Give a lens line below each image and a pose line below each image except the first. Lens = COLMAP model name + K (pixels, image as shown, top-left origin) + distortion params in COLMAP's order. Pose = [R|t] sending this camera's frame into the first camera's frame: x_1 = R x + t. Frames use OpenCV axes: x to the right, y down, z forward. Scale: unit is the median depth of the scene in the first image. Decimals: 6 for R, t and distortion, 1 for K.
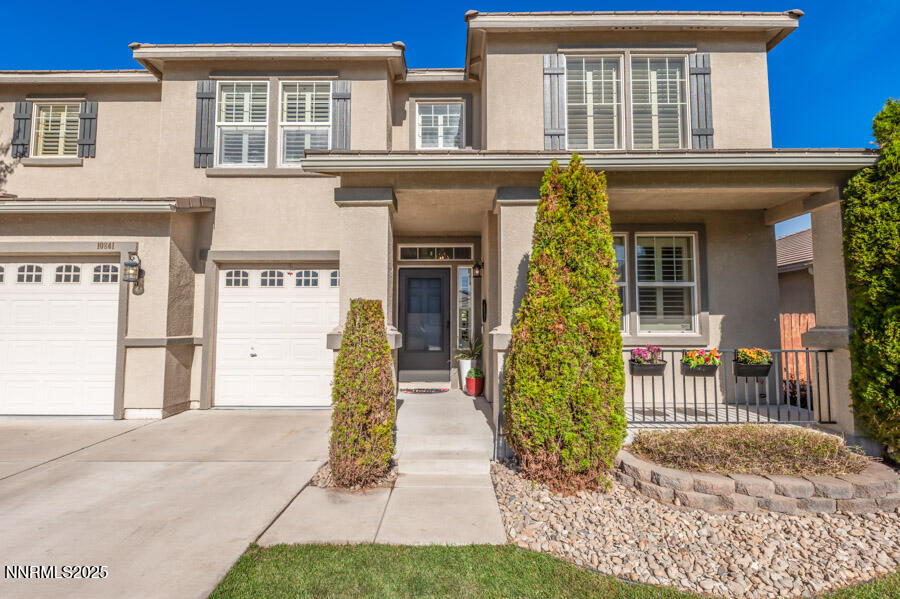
lens RADIAL K [[384.5, 0, 445.4], [0, 384.5, 304.4], [0, 0, 1]] dist [0.002672, -0.001622]
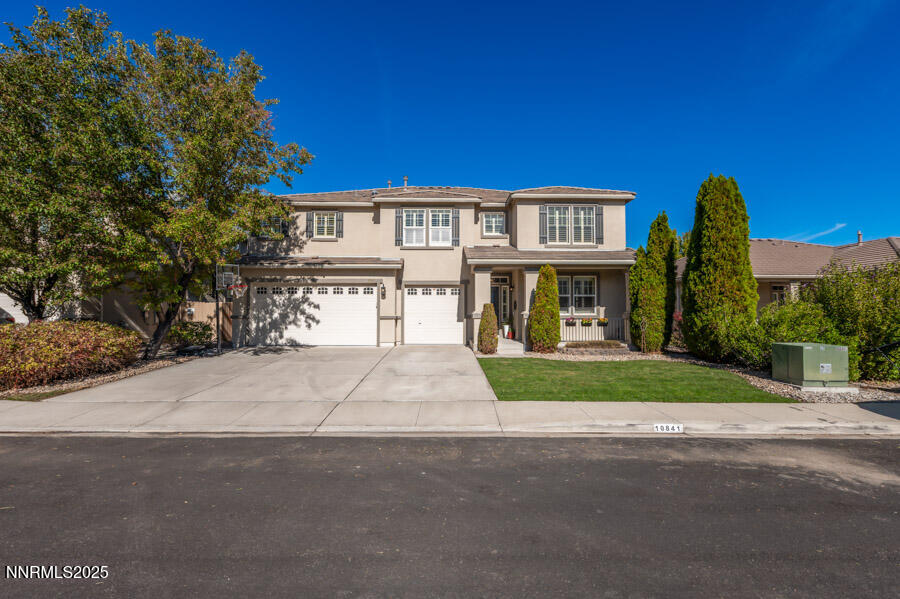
lens RADIAL K [[374.0, 0, 448.1], [0, 374.0, 303.5], [0, 0, 1]] dist [0.006723, -0.001341]
pose [[0.999709, 0.001578, 0.024052, -0.415290], [-0.002258, 0.999599, 0.028238, -0.067689], [-0.023998, -0.028285, 0.999312, -1.514553]]
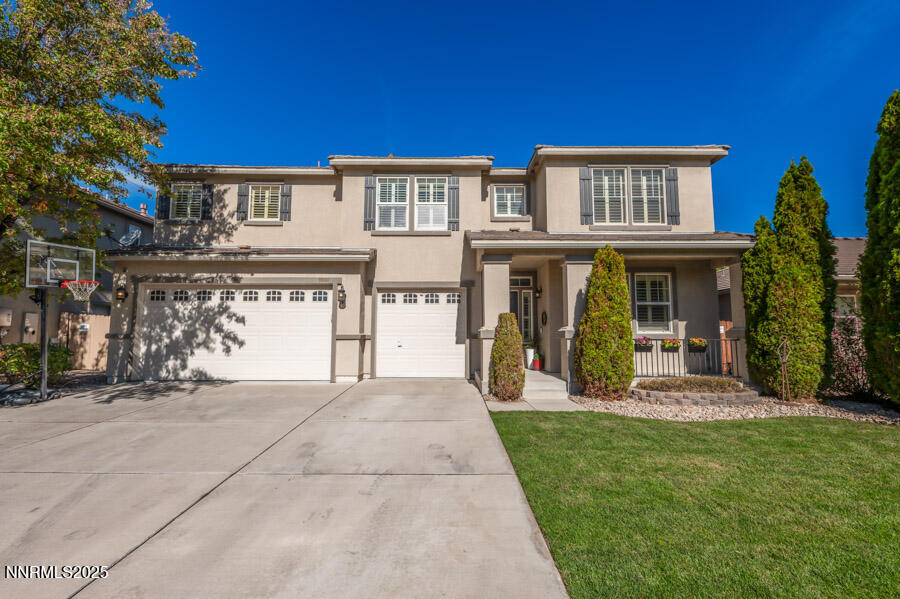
lens RADIAL K [[374.0, 0, 445.5], [0, 374.0, 302.7], [0, 0, 1]] dist [0.006723, -0.001341]
pose [[0.999962, 0.002549, 0.008280, -0.351893], [-0.002321, 0.999621, -0.027432, -0.007542], [-0.008347, 0.027412, 0.999589, -0.637321]]
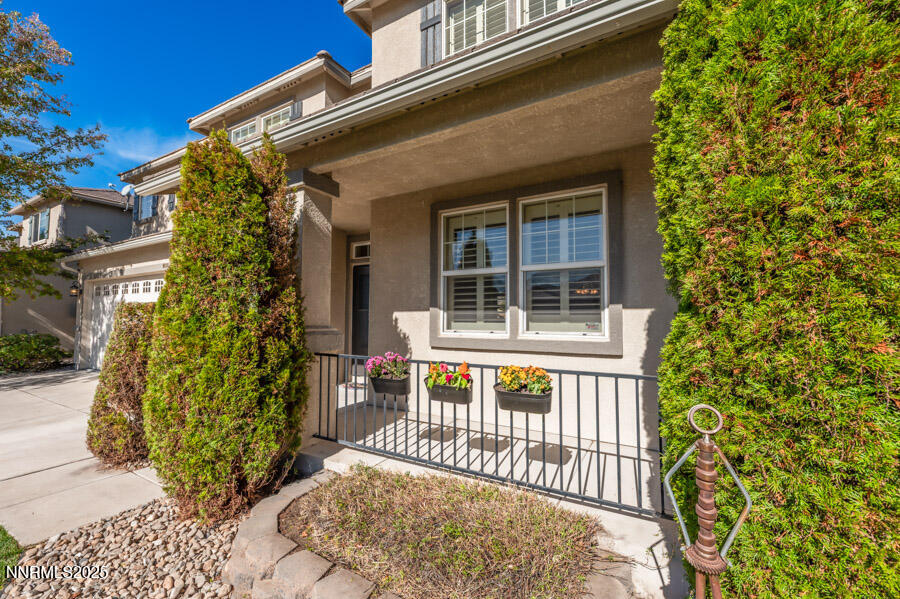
lens RADIAL K [[384.5, 0, 446.6], [0, 384.5, 295.2], [0, 0, 1]] dist [0.002672, -0.001622]
pose [[0.862208, -0.029905, -0.505672, 0.732285], [0.031081, 0.999498, -0.006114, -0.001550], [0.505601, -0.010446, 0.862704, 0.281296]]
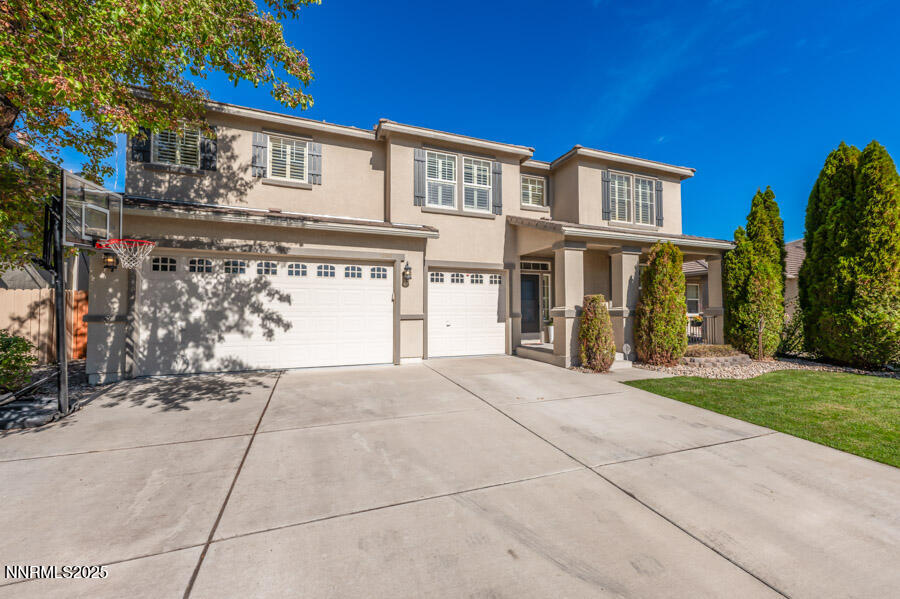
lens RADIAL K [[347.9, 0, 446.9], [0, 347.9, 300.1], [0, 0, 1]] dist [0.006418, -0.001368]
pose [[0.933228, 0.010646, 0.359127, -1.136718], [-0.018854, 0.999635, 0.019363, -0.003192], [-0.358790, -0.024841, 0.933088, -0.405126]]
